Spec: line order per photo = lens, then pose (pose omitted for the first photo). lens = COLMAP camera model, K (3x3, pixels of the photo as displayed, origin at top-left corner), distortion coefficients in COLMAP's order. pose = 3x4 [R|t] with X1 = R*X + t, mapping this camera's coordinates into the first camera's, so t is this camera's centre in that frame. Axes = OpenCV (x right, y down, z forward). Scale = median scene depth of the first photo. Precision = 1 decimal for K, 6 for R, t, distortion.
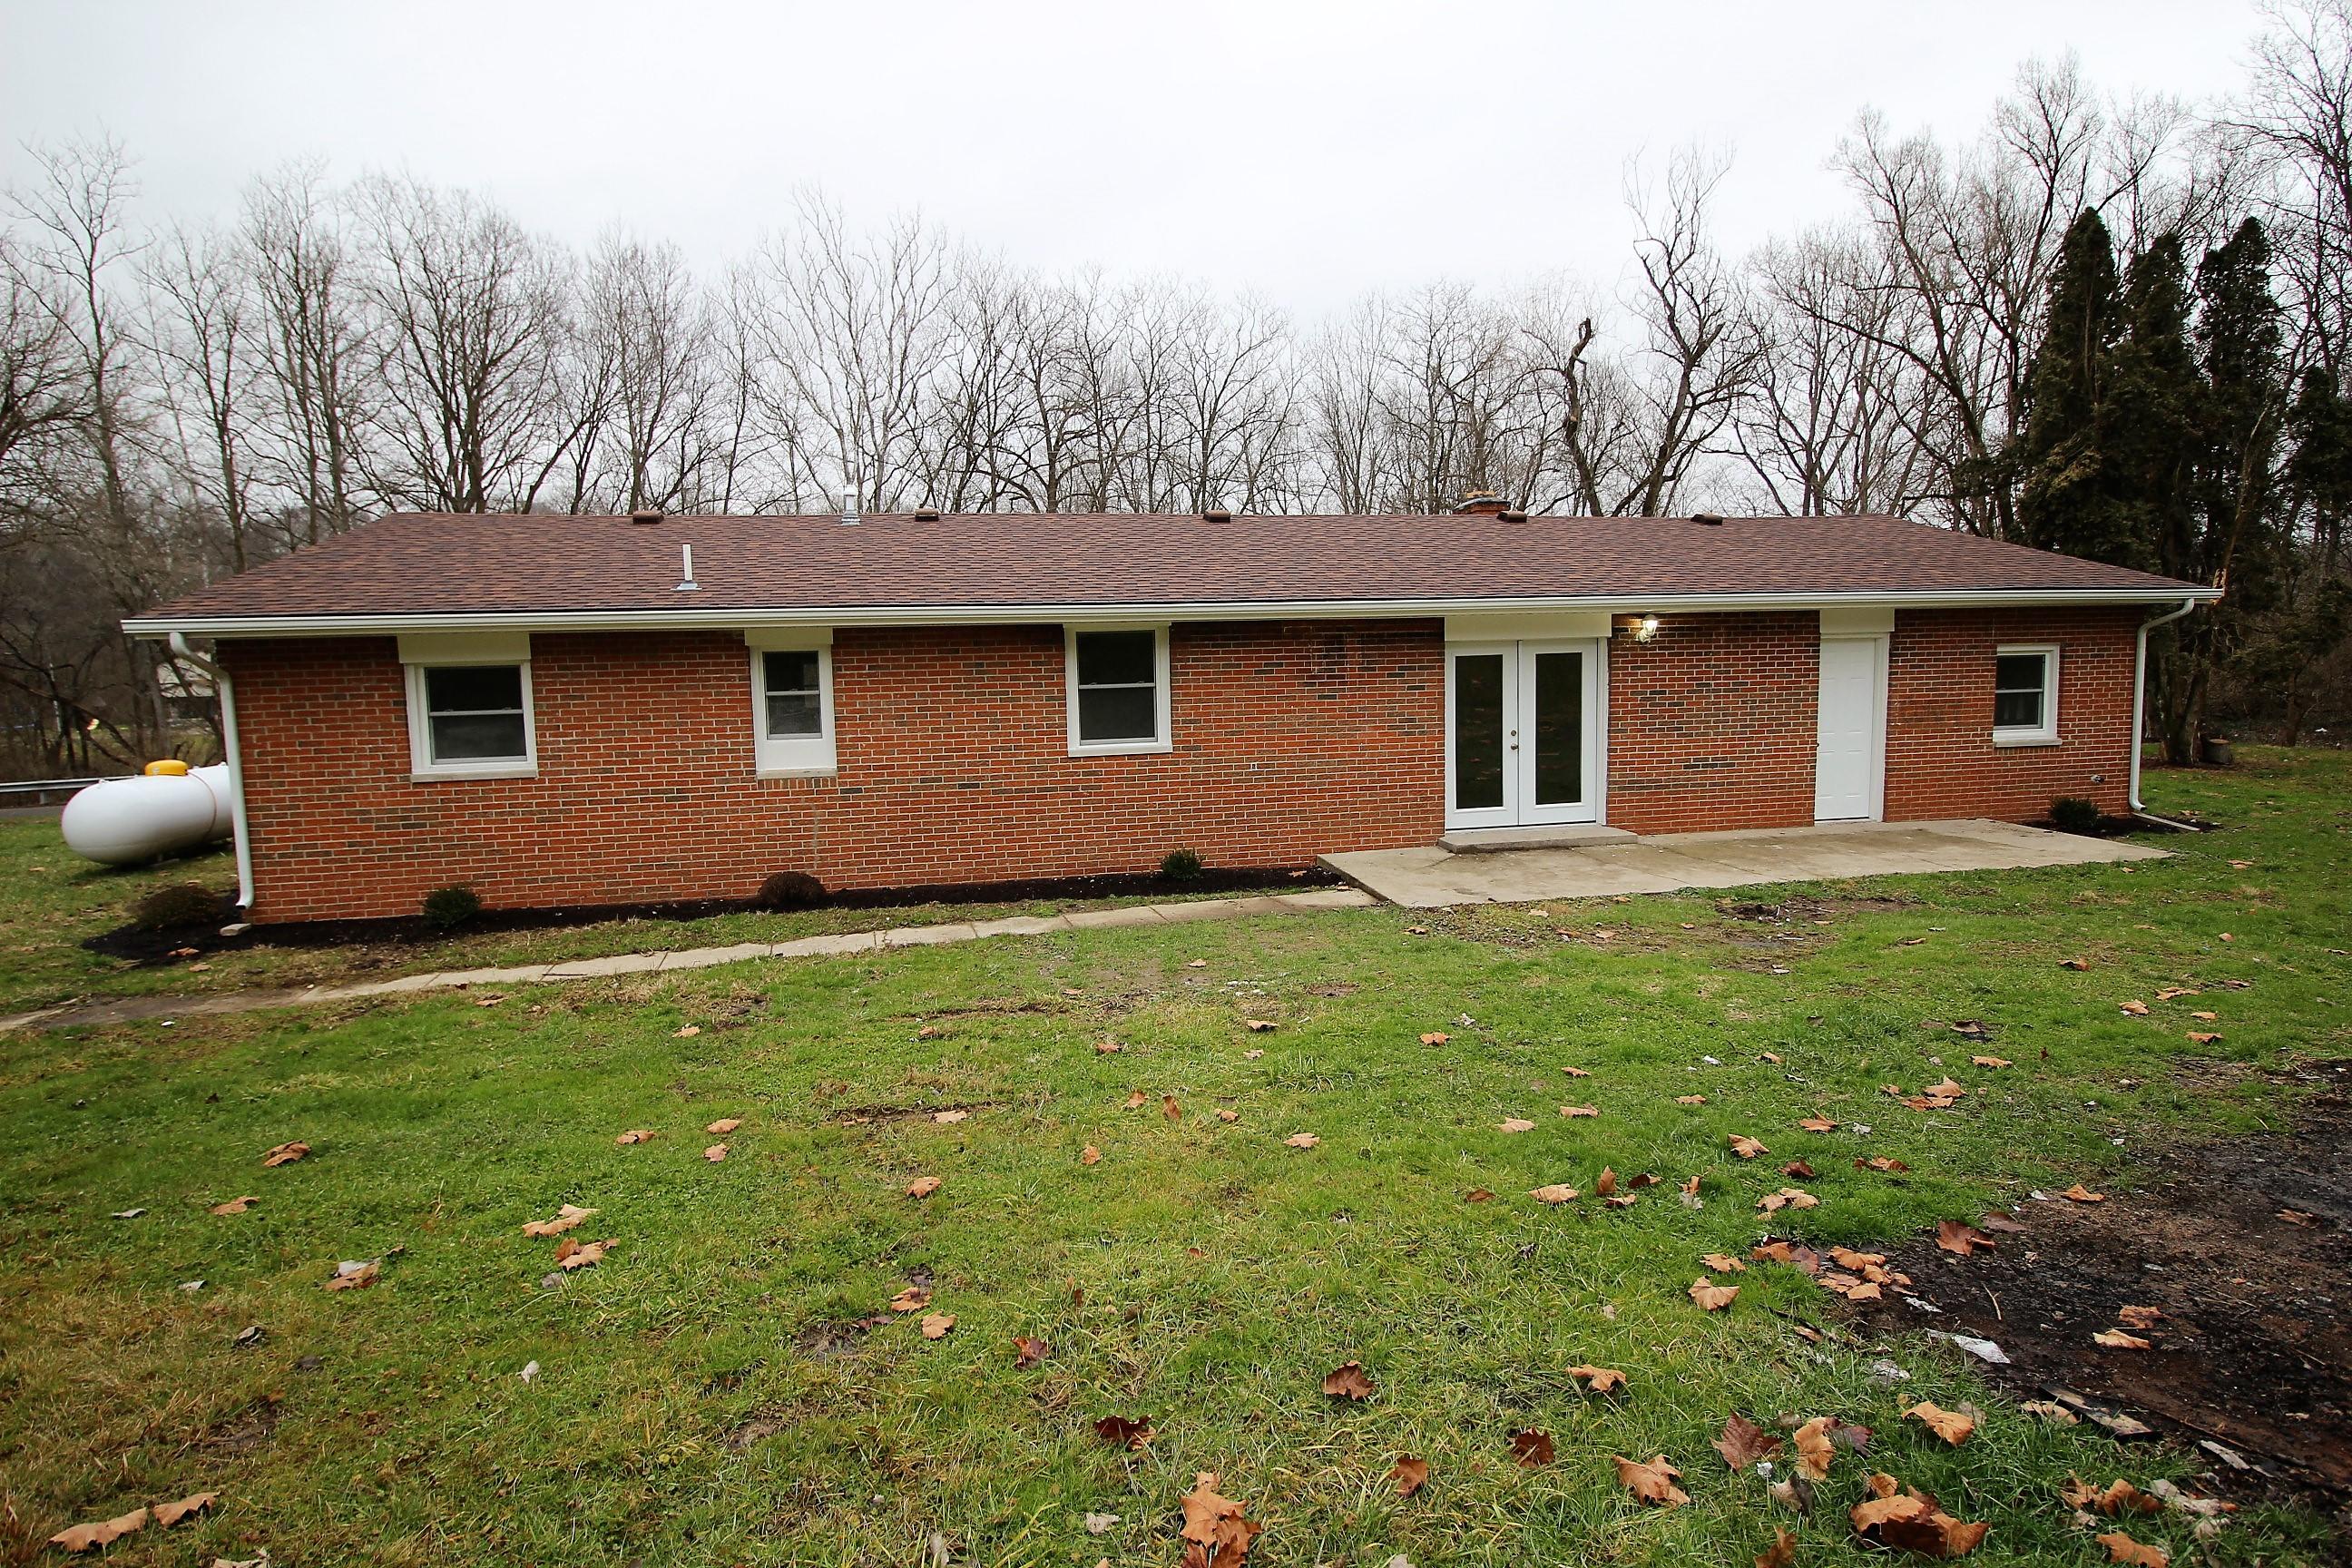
lens RADIAL K [[1215.3, 0, 1173.8], [0, 1215.3, 793.6], [0, 0, 1]] dist [0.001172, 0.000842]
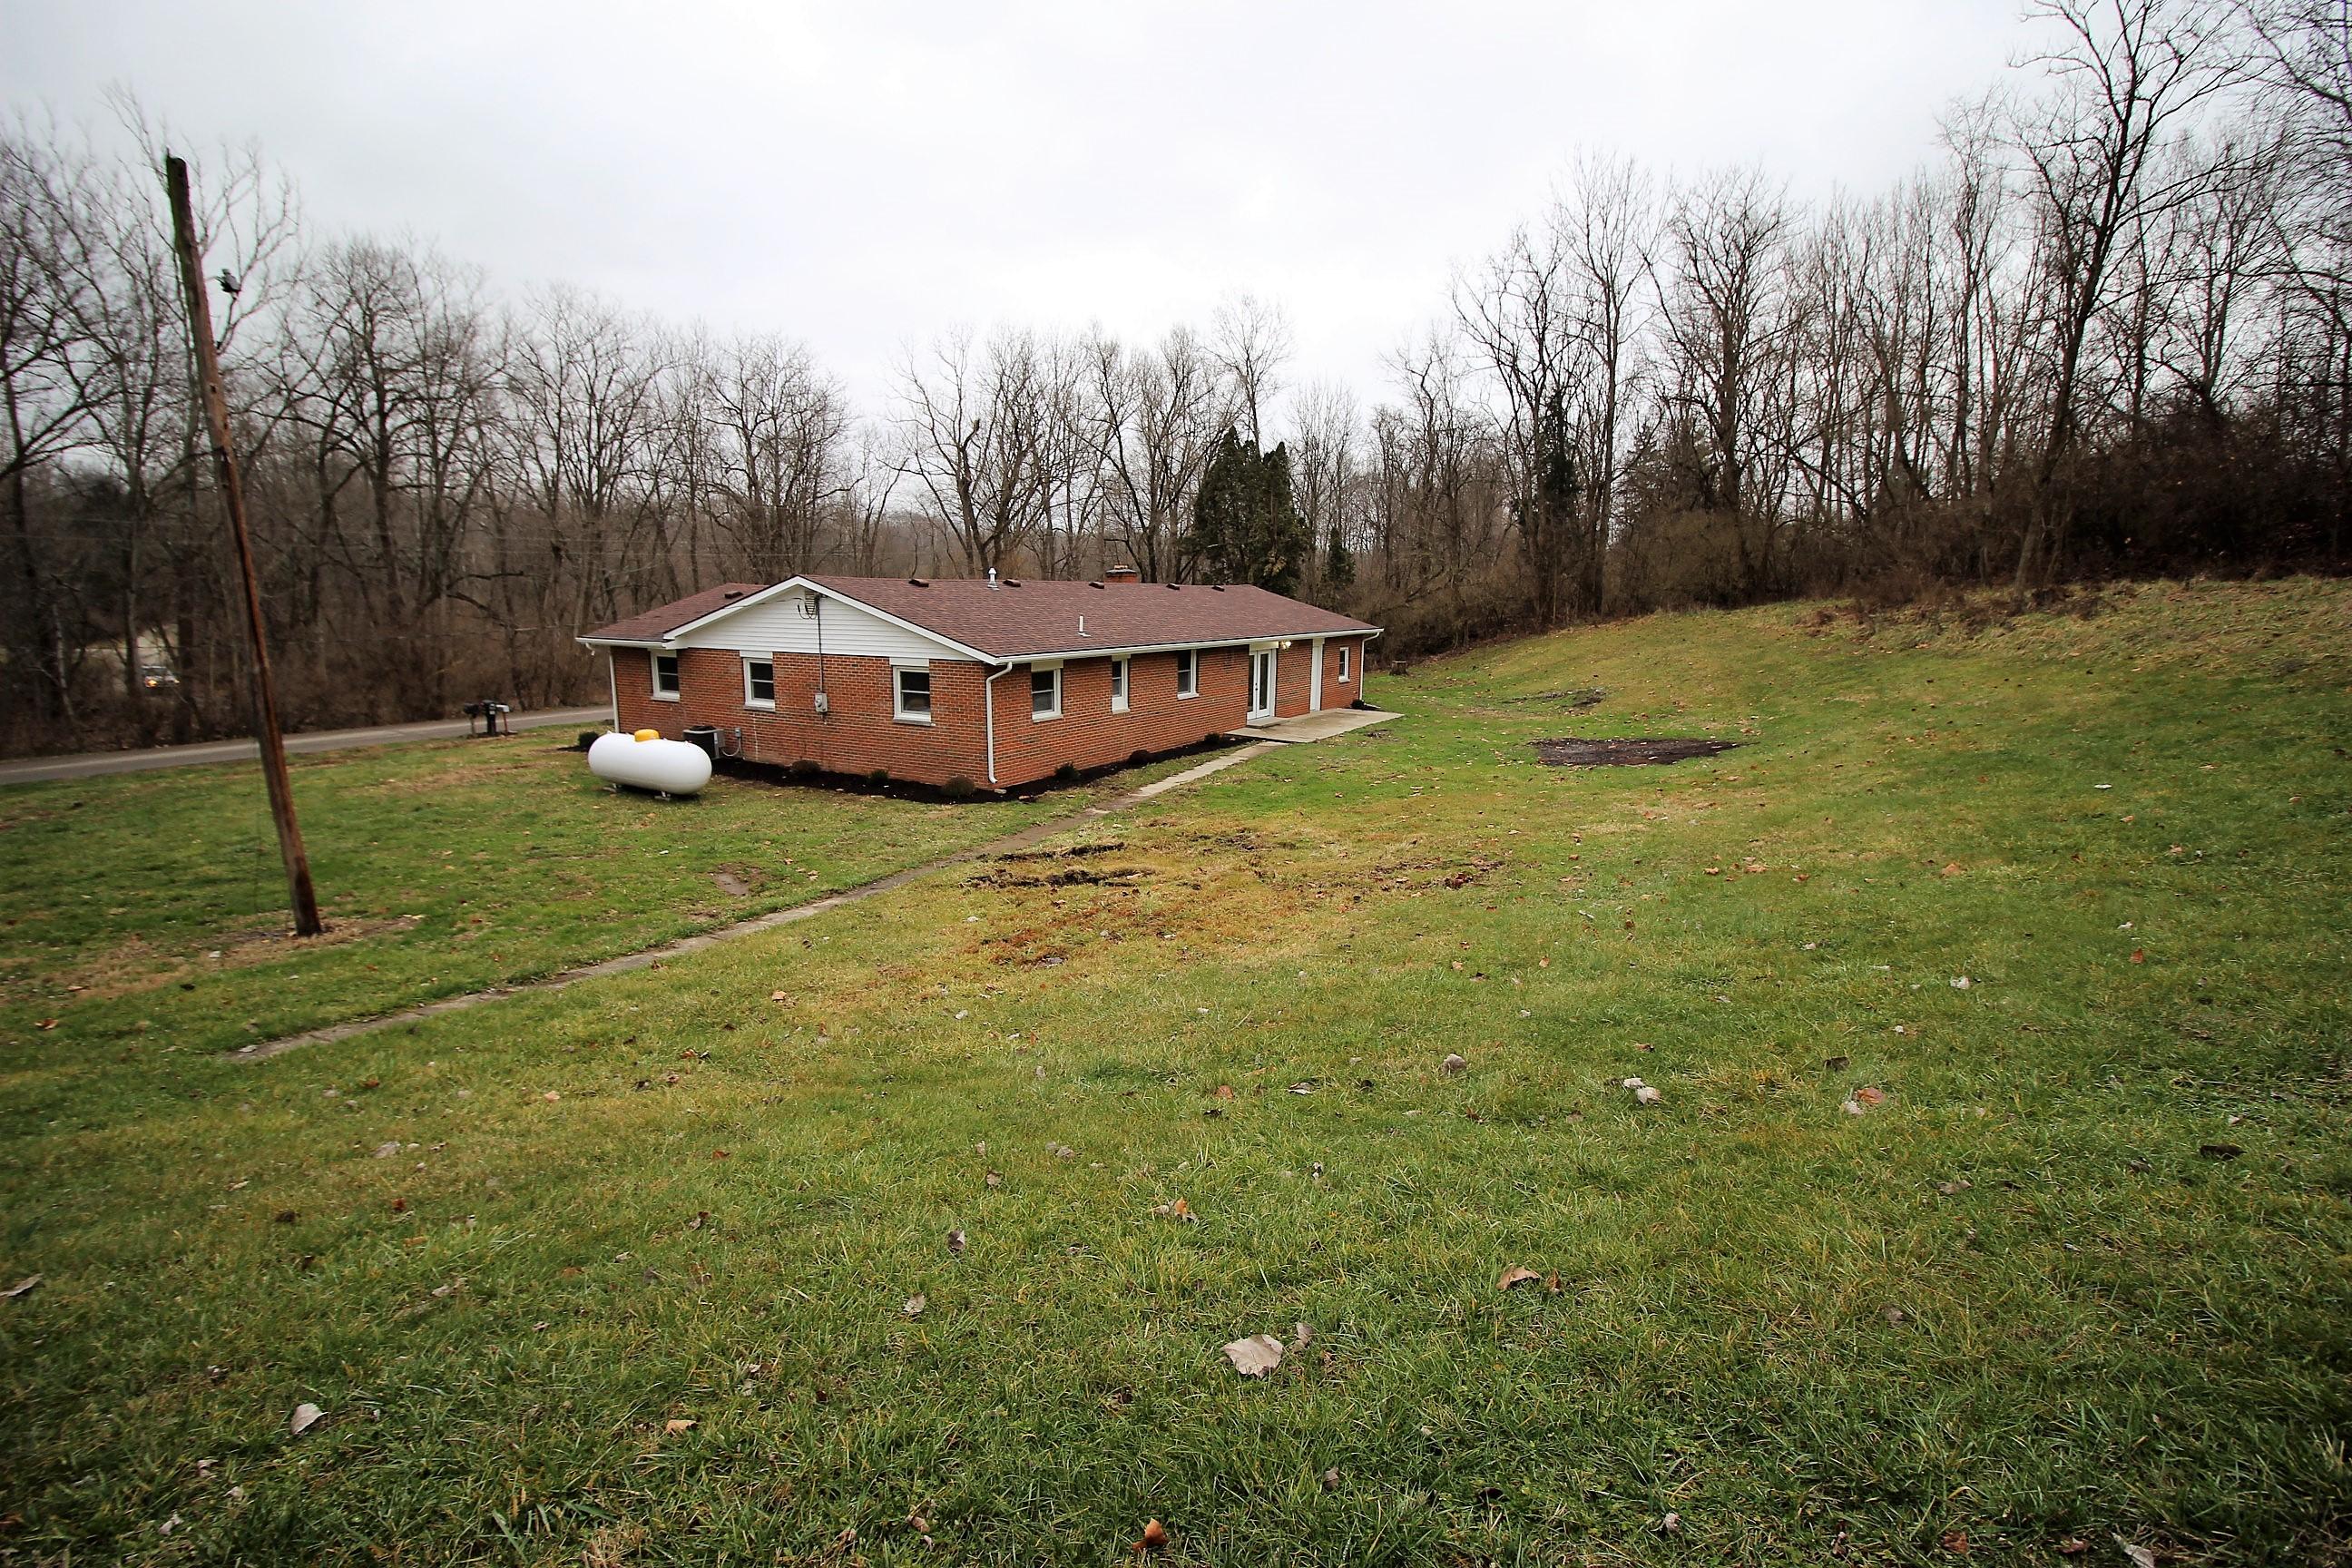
lens RADIAL K [[1081.0, 0, 1179.7], [0, 1081.0, 774.7], [0, 0, 1]] dist [-0.002717, -0.010891]
pose [[0.665596, -0.092672, 0.740536, -1.733350], [0.043776, 0.995400, 0.085220, -0.065758], [-0.745027, -0.024304, 0.666591, -0.504911]]
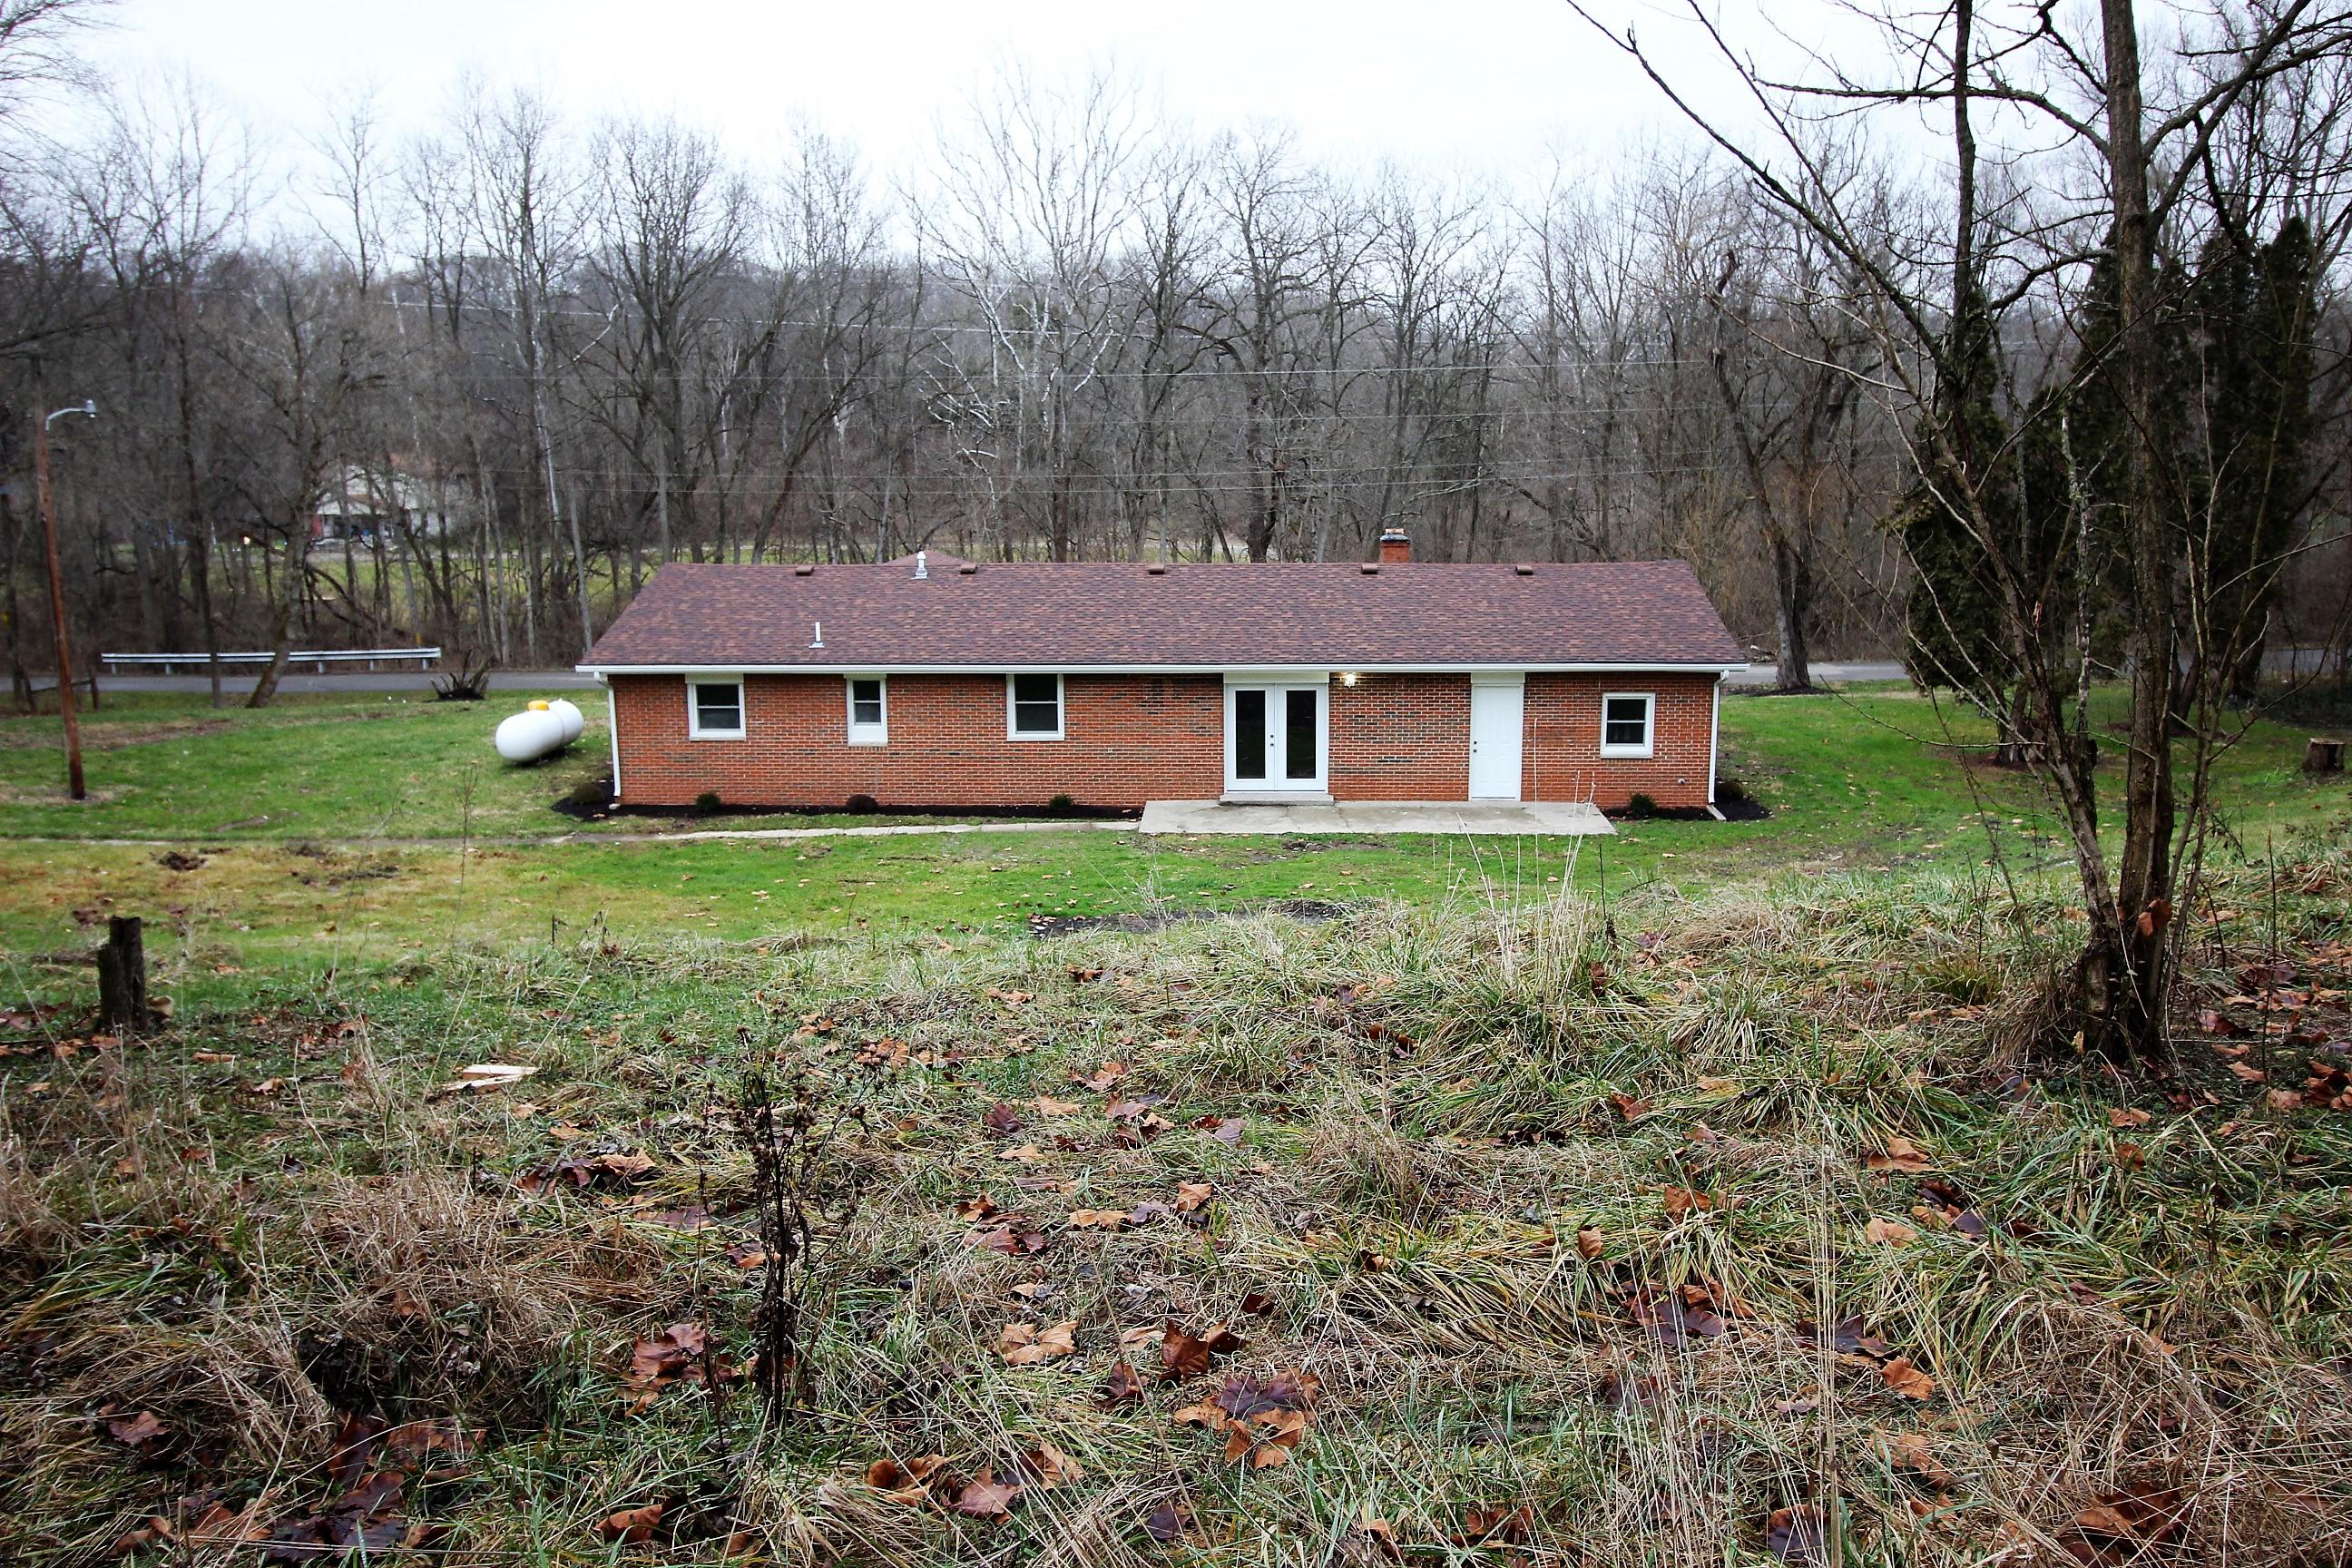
lens RADIAL K [[1843.1, 0, 1167.4], [0, 1843.1, 789.0], [0, 0, 1]] dist [0.009373, -0.004418]
pose [[0.972171, 0.061442, -0.226070, 0.775495], [-0.043401, 0.995526, 0.083929, -0.199445], [0.230215, -0.071782, 0.970489, -1.647559]]
